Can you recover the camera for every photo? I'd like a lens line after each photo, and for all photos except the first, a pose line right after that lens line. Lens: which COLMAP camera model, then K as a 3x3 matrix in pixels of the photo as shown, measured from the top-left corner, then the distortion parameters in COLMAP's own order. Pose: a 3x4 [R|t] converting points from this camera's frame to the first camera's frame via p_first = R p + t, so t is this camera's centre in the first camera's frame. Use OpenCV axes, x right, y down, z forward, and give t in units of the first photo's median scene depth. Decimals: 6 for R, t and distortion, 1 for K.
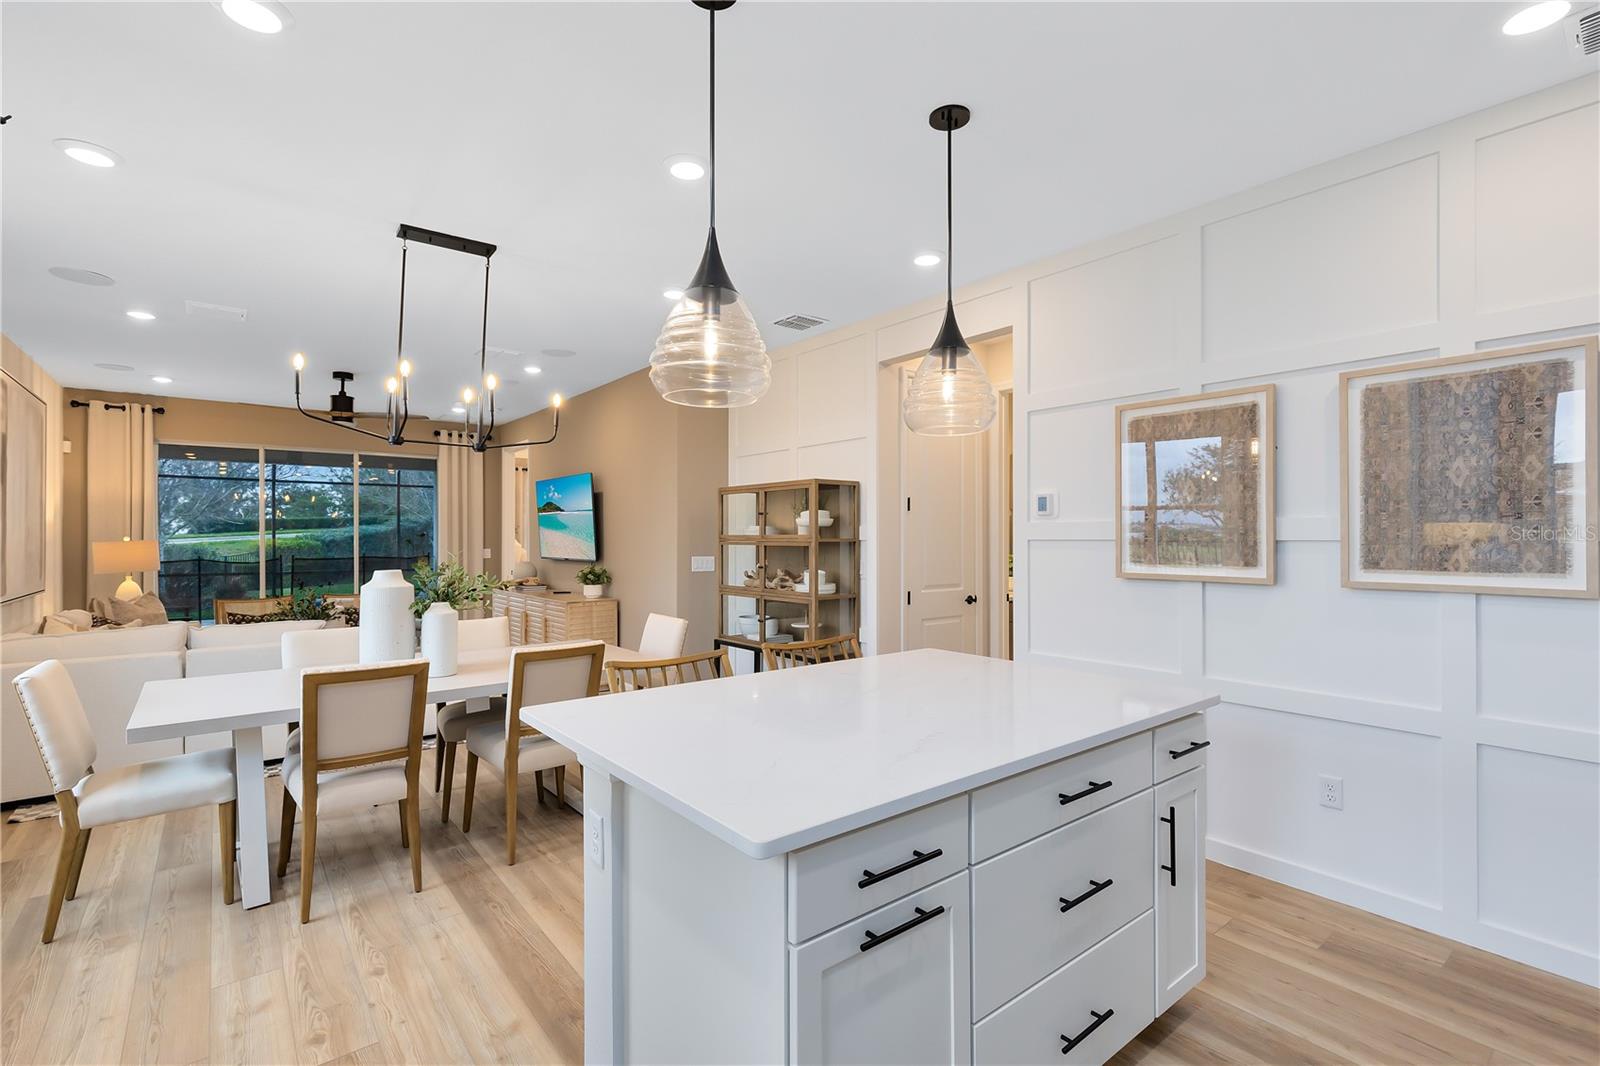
lens RADIAL K [[733.5, 0, 798.8], [0, 733.5, 535.8], [0, 0, 1]] dist [-0.001000, 0.000359]
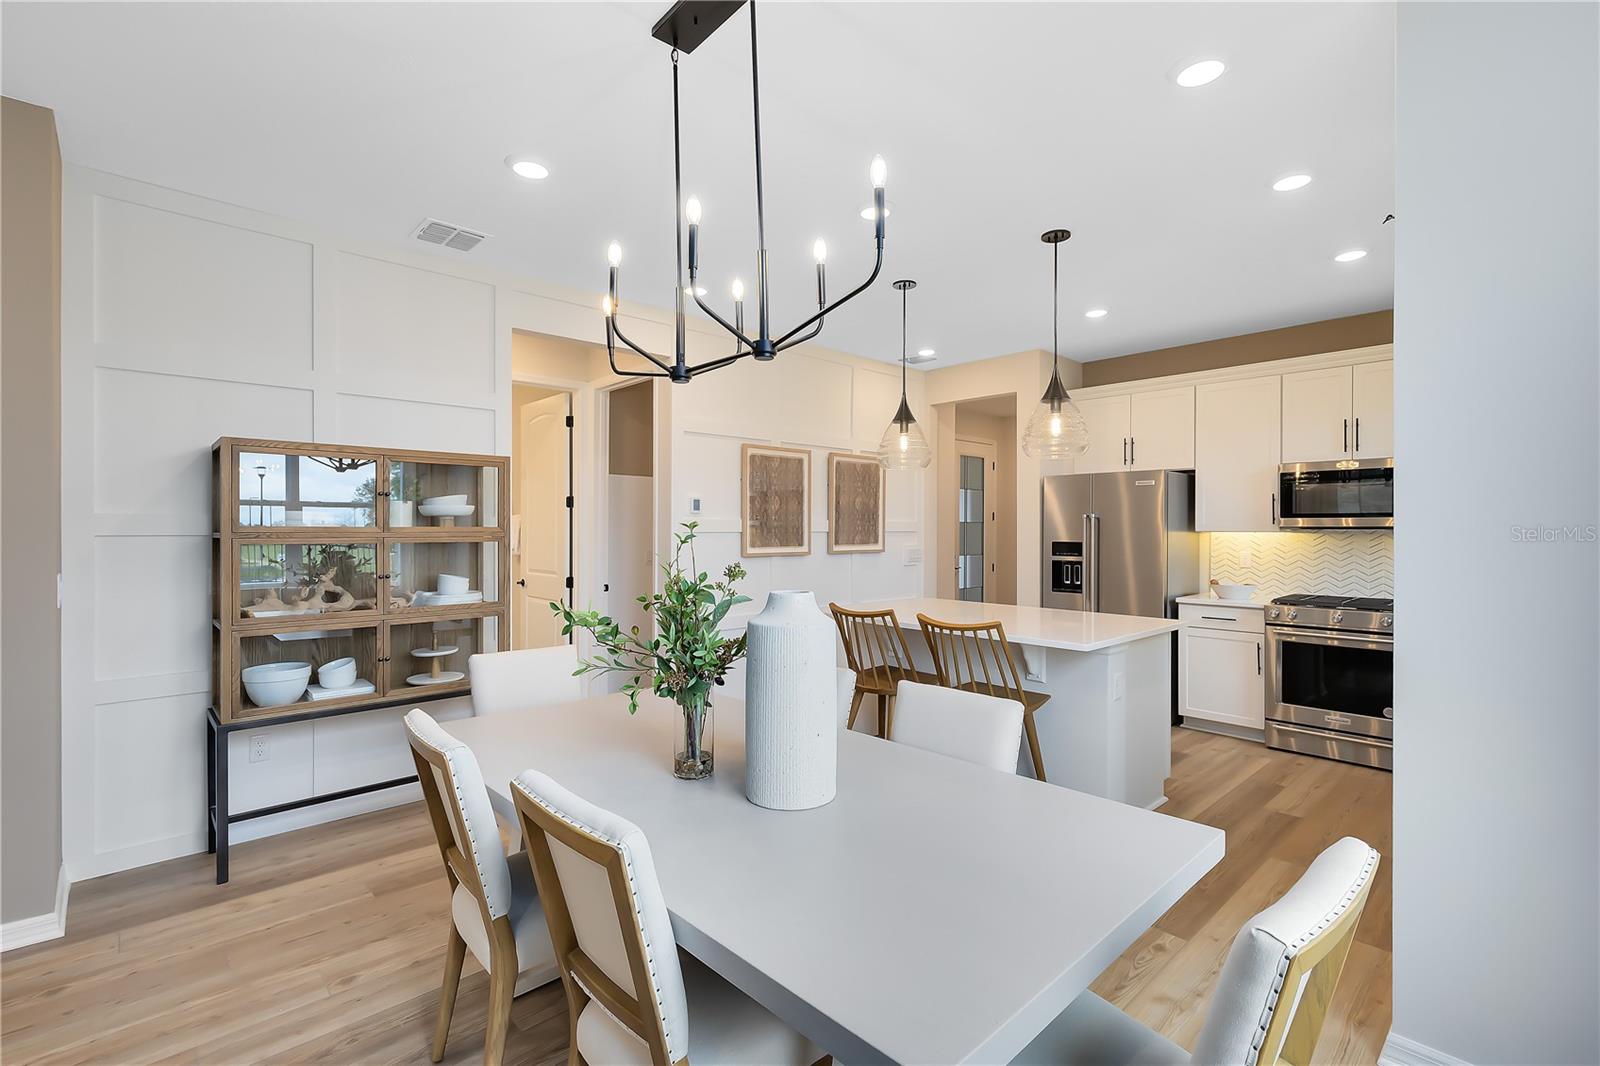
lens RADIAL K [[733.5, 0, 798.8], [0, 733.5, 529.5], [0, 0, 1]] dist [-0.001000, 0.000359]
pose [[-0.077697, 0.001476, 0.996976, -1.349962], [-0.000612, 0.999999, -0.001528, 0.002926], [-0.996977, -0.000729, -0.077696, 1.255972]]
